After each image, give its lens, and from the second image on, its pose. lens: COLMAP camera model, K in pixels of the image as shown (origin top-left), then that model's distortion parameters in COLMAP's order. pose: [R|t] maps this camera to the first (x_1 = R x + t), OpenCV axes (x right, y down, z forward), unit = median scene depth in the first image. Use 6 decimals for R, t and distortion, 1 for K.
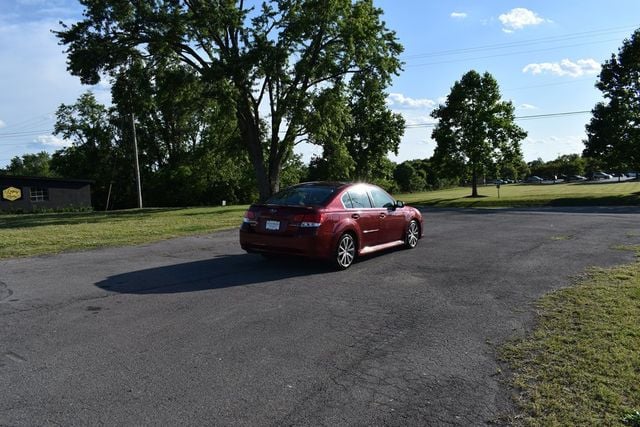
lens RADIAL K [[517.8, 0, 320.0], [0, 517.8, 213.5], [0, 0, 1]] dist [-0.075051, 0.008605]
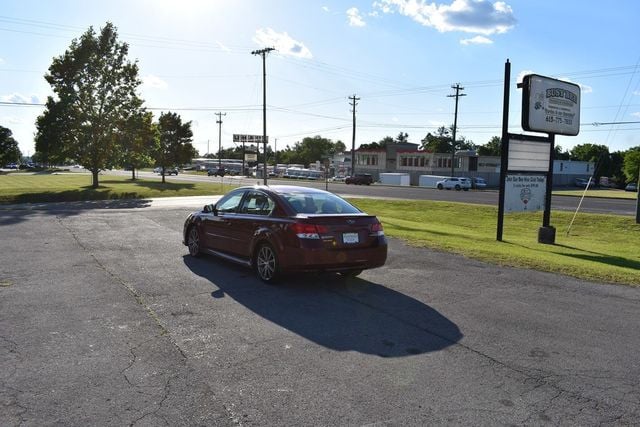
lens RADIAL K [[517.8, 0, 320.0], [0, 517.8, 213.5], [0, 0, 1]] dist [-0.075051, 0.008605]
pose [[0.310273, -0.054817, 0.949066, -0.241492], [0.038201, 0.998249, 0.045169, -0.015582], [-0.949880, 0.022240, 0.311823, 0.201560]]
